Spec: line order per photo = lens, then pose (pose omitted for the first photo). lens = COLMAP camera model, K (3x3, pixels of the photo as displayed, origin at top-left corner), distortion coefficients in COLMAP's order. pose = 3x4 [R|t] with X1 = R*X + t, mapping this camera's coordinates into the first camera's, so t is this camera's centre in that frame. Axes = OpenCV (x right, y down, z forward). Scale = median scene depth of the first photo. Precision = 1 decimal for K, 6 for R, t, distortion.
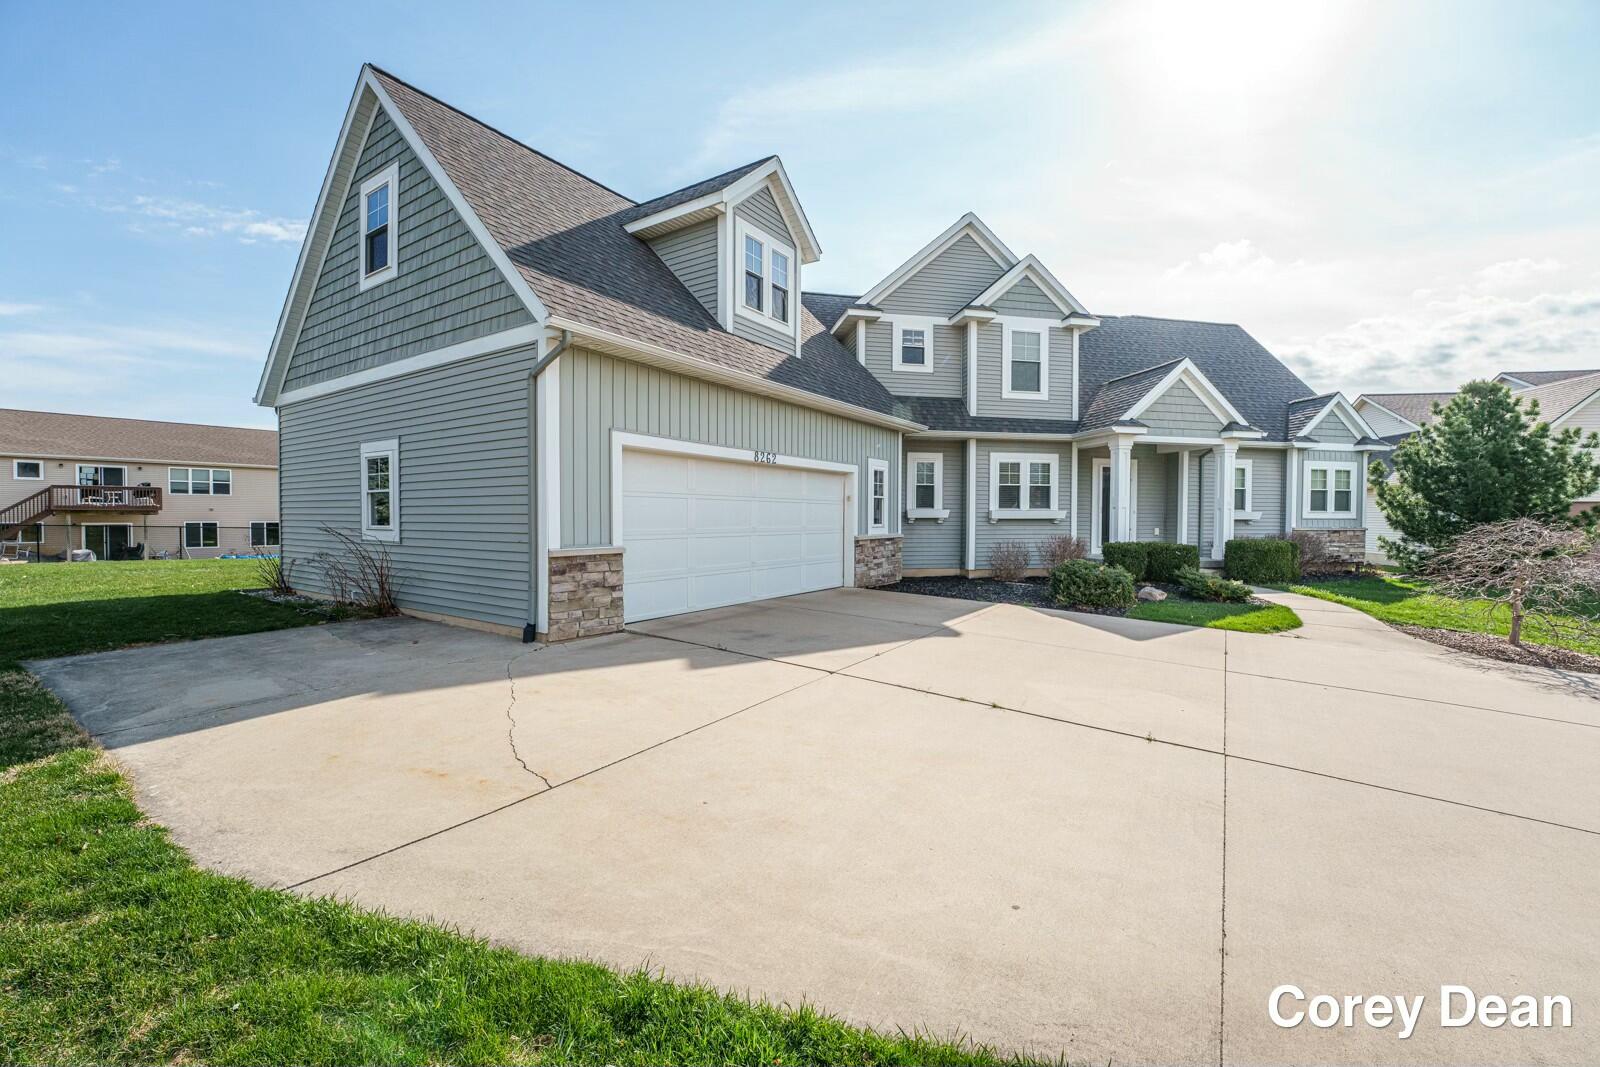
lens RADIAL K [[648.3, 0, 800.0], [0, 648.3, 533.5], [0, 0, 1]] dist [-0.000476, 0.000000]
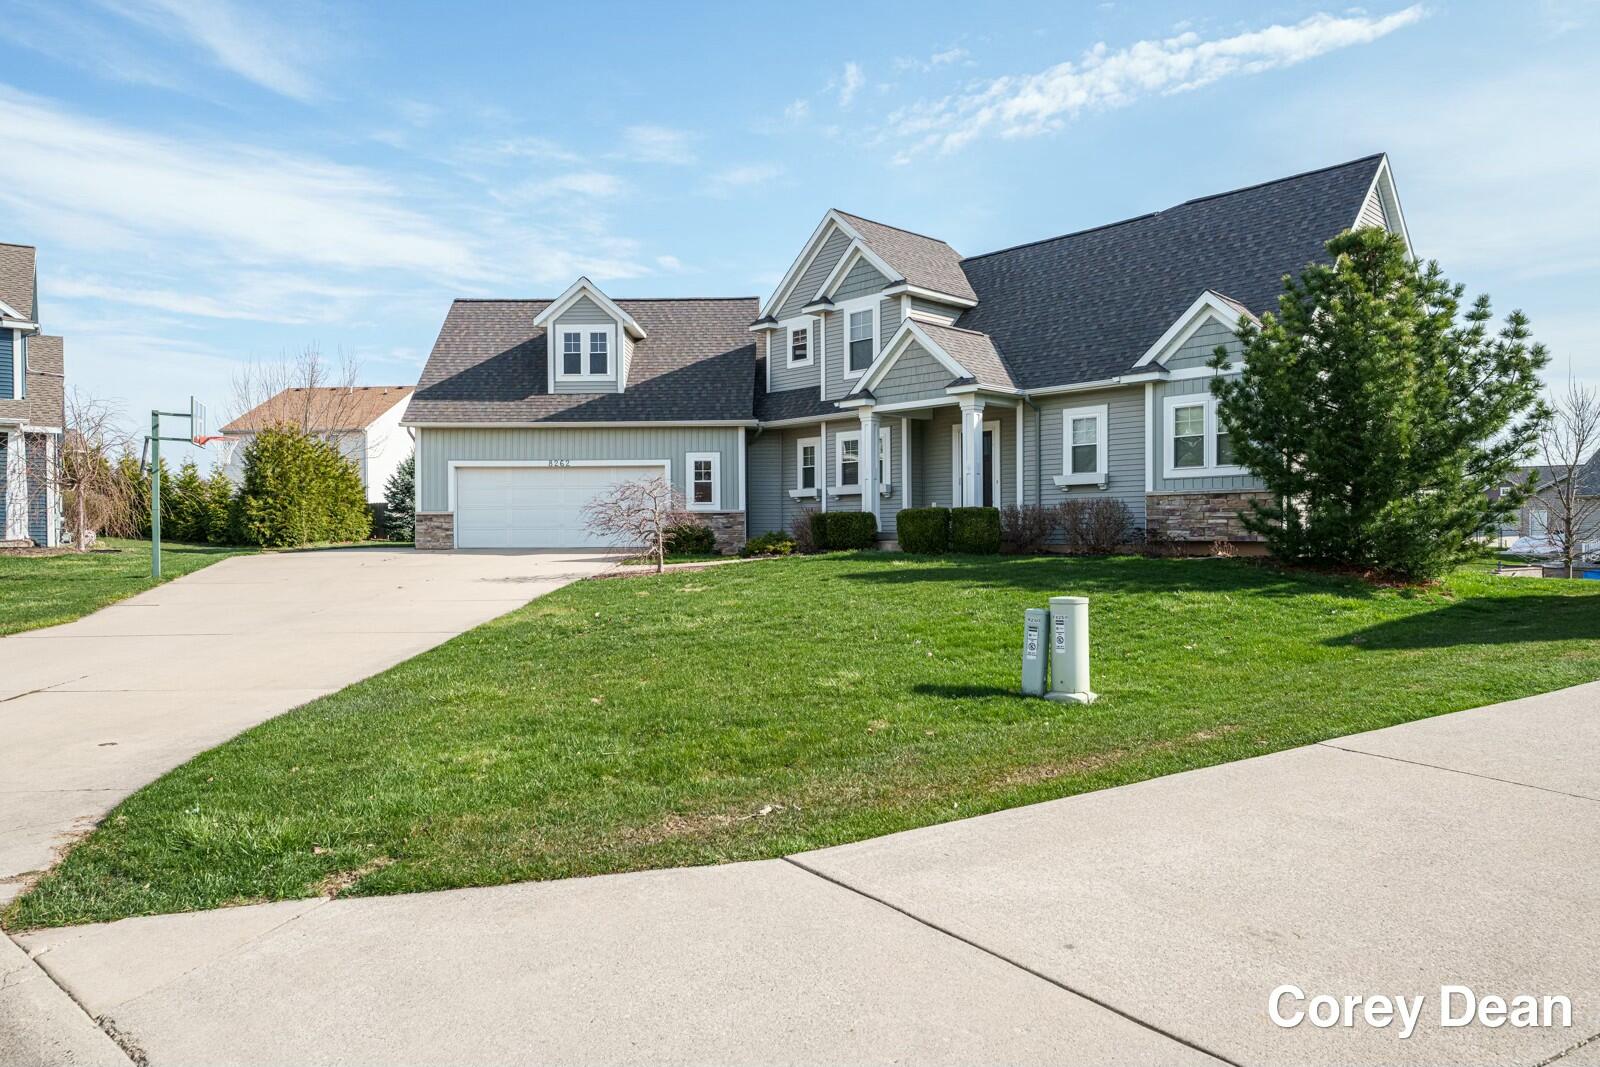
lens RADIAL K [[1071.5, 0, 800.0], [0, 1071.5, 533.5], [0, 0, 1]] dist [0.057375, 0.000014]
pose [[0.516000, -0.008869, -0.856543, 1.840365], [-0.017501, 0.999629, -0.020894, 0.079489], [0.856410, 0.025772, 0.515653, 0.057672]]
